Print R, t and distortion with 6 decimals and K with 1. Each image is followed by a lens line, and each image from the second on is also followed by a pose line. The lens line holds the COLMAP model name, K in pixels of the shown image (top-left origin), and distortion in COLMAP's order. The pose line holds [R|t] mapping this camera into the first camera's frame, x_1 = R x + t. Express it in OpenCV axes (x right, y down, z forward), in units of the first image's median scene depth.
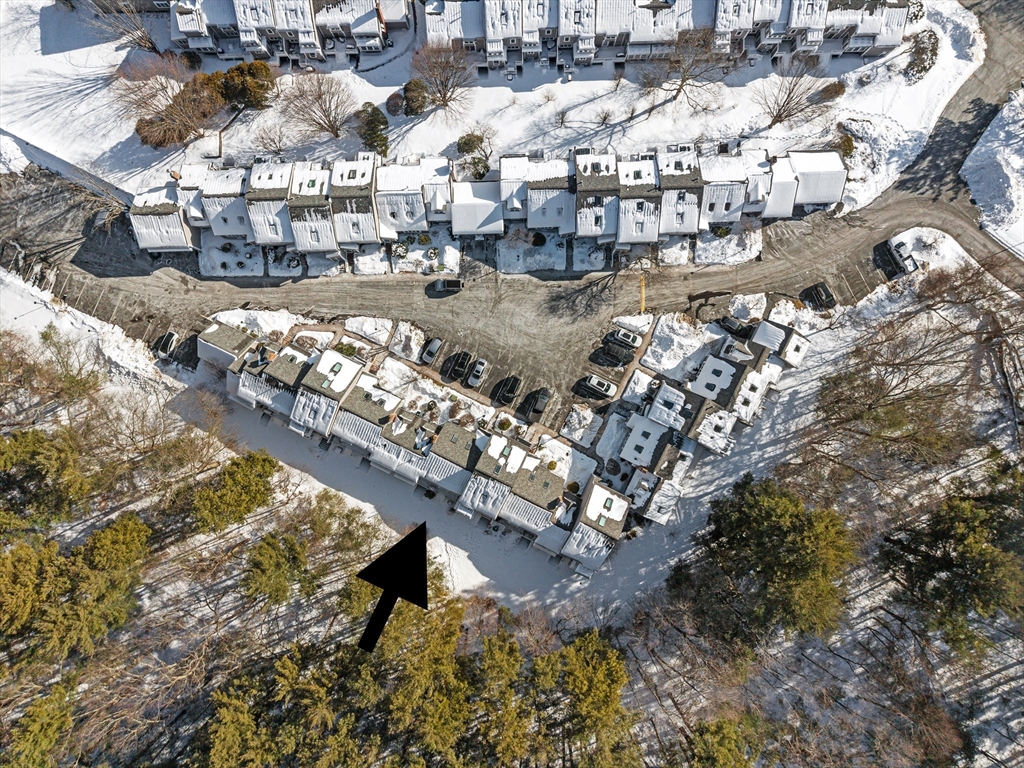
lens RADIAL K [[712.5, 0, 512.0], [0, 712.5, 384.0], [0, 0, 1]] dist [0.001961, -0.000993]
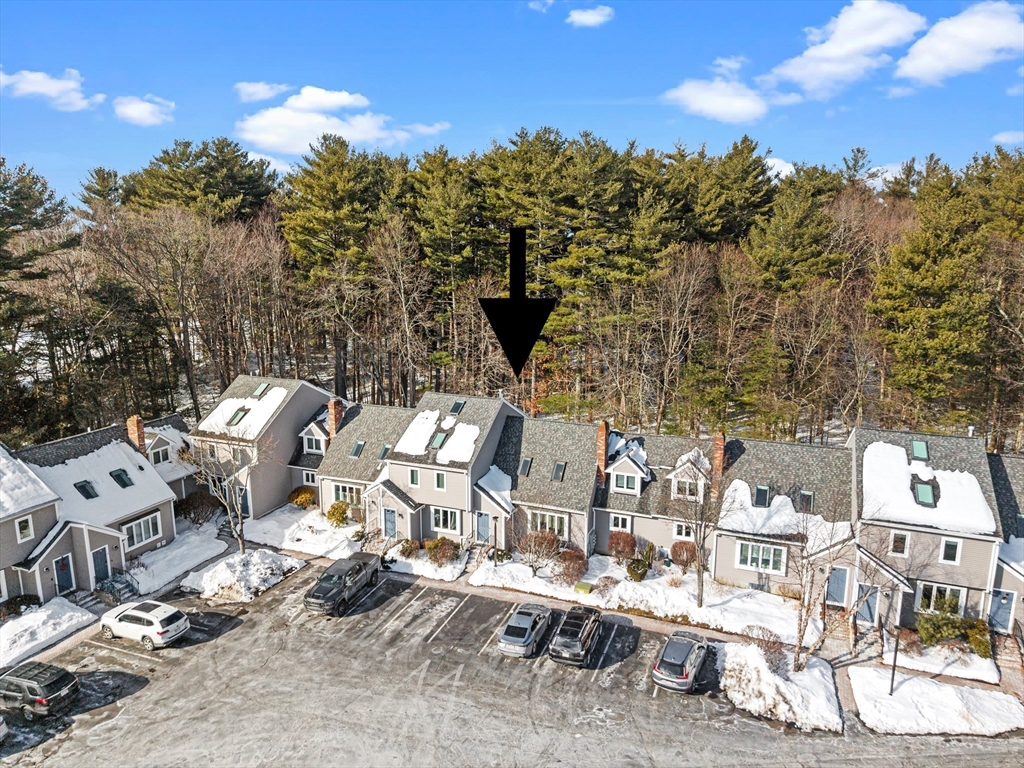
lens RADIAL K [[712.5, 0, 512.0], [0, 712.5, 384.0], [0, 0, 1]] dist [0.001961, -0.000993]
pose [[-0.996769, 0.005399, -0.080138, -0.017832], [-0.080164, -0.129105, 0.988385, -0.336782], [-0.005010, 0.991616, 0.129120, 0.889172]]
